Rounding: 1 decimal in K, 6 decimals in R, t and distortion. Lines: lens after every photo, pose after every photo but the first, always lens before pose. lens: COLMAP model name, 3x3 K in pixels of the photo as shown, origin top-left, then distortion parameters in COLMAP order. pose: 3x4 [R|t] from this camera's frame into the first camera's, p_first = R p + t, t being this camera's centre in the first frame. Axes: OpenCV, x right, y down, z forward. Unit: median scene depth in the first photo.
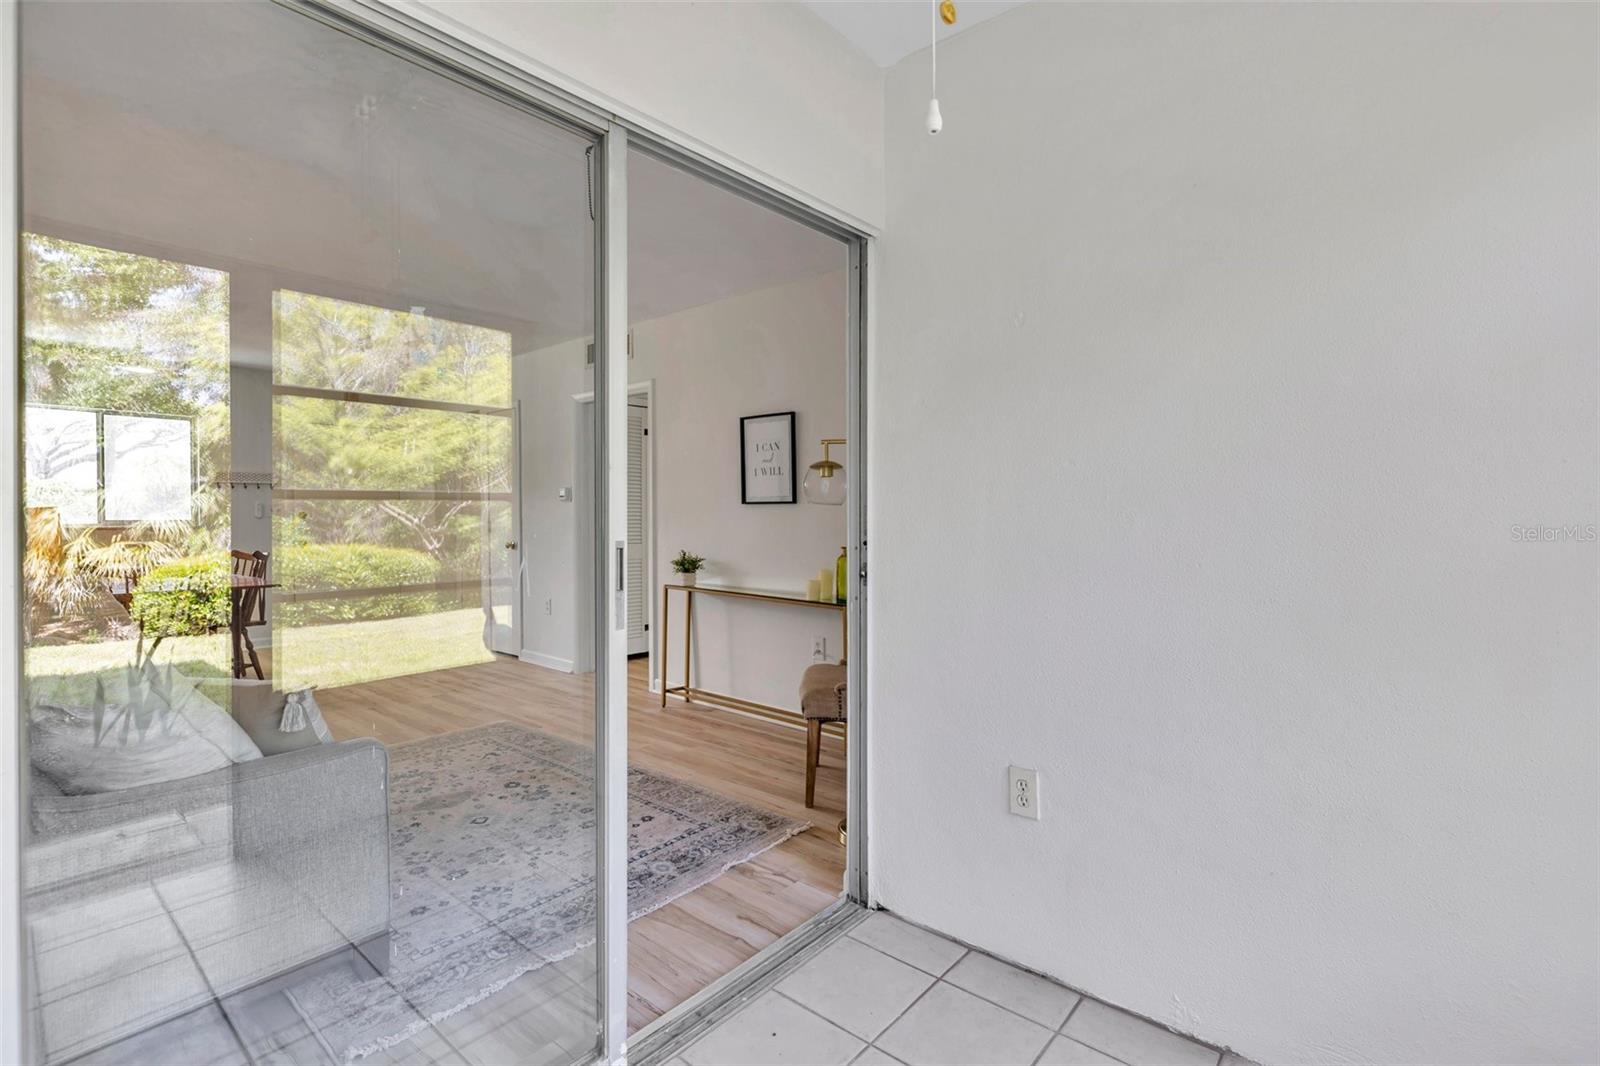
lens RADIAL K [[750.8, 0, 800.0], [0, 750.8, 524.8], [0, 0, 1]] dist [-0.002988, -0.000608]
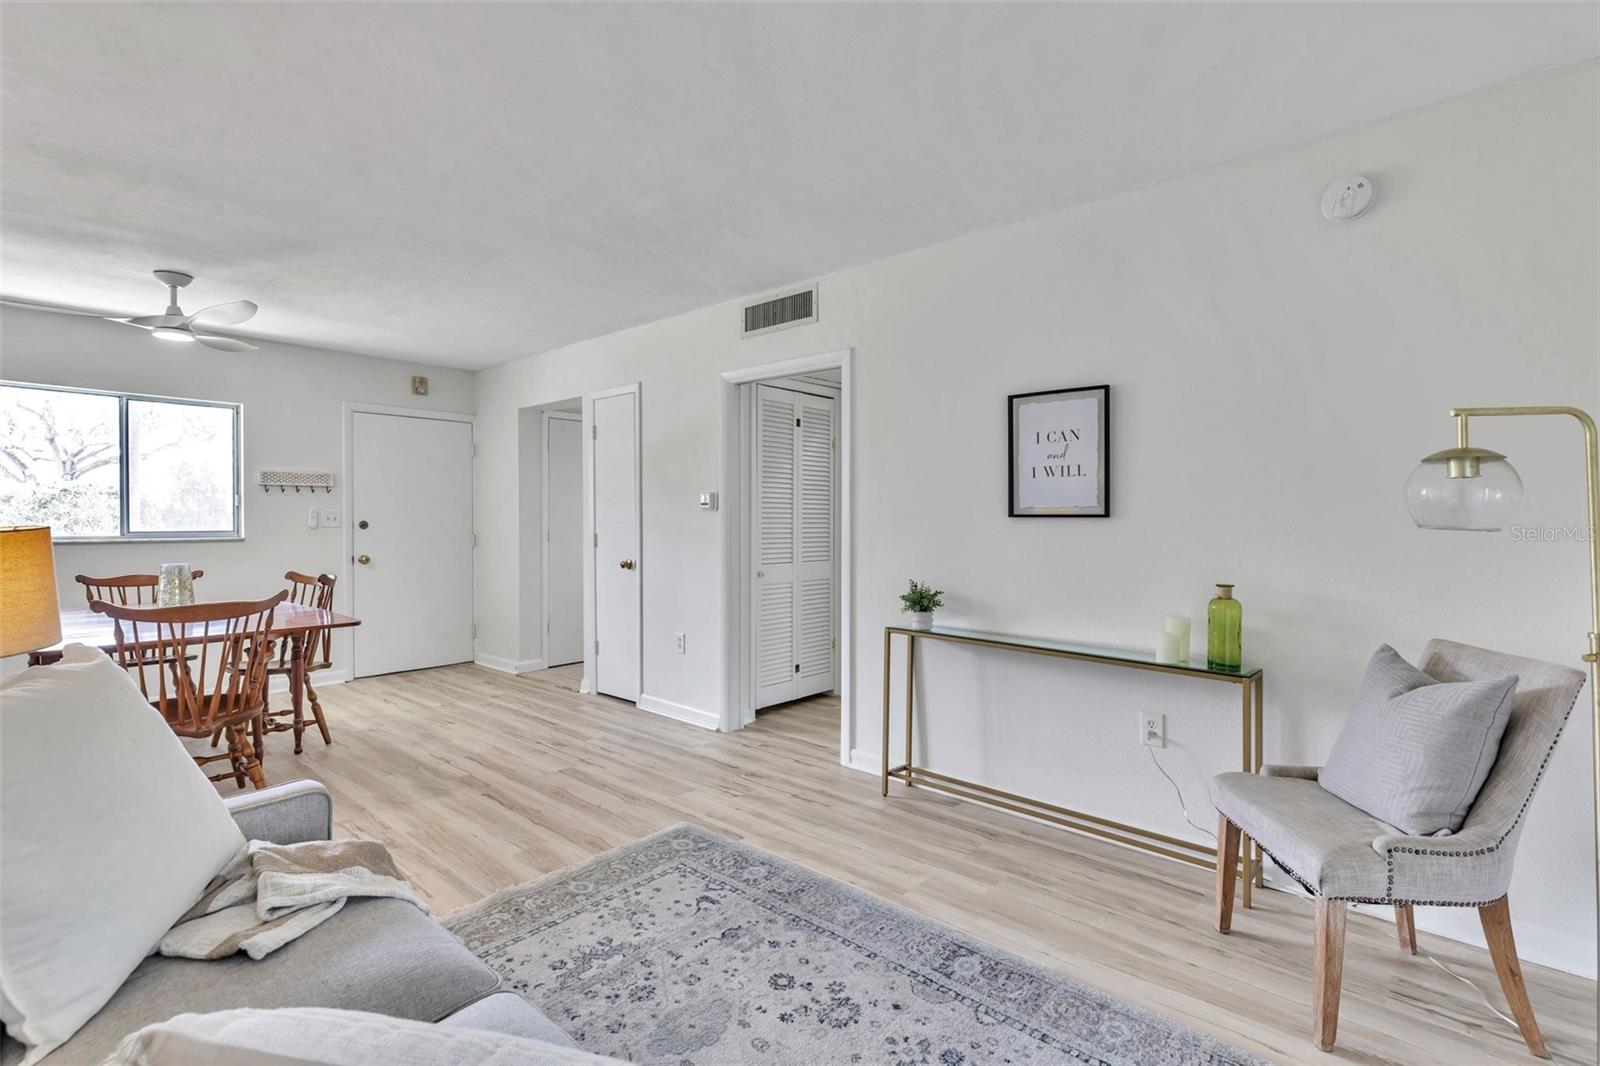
lens RADIAL K [[746.7, 0, 795.4], [0, 746.7, 525.8], [0, 0, 1]] dist [-0.003979, 0.000761]
pose [[0.999815, 0.003234, -0.018952, -0.266115], [-0.003296, 0.999989, -0.003253, -0.016398], [0.018941, 0.003315, 0.999815, 0.287893]]
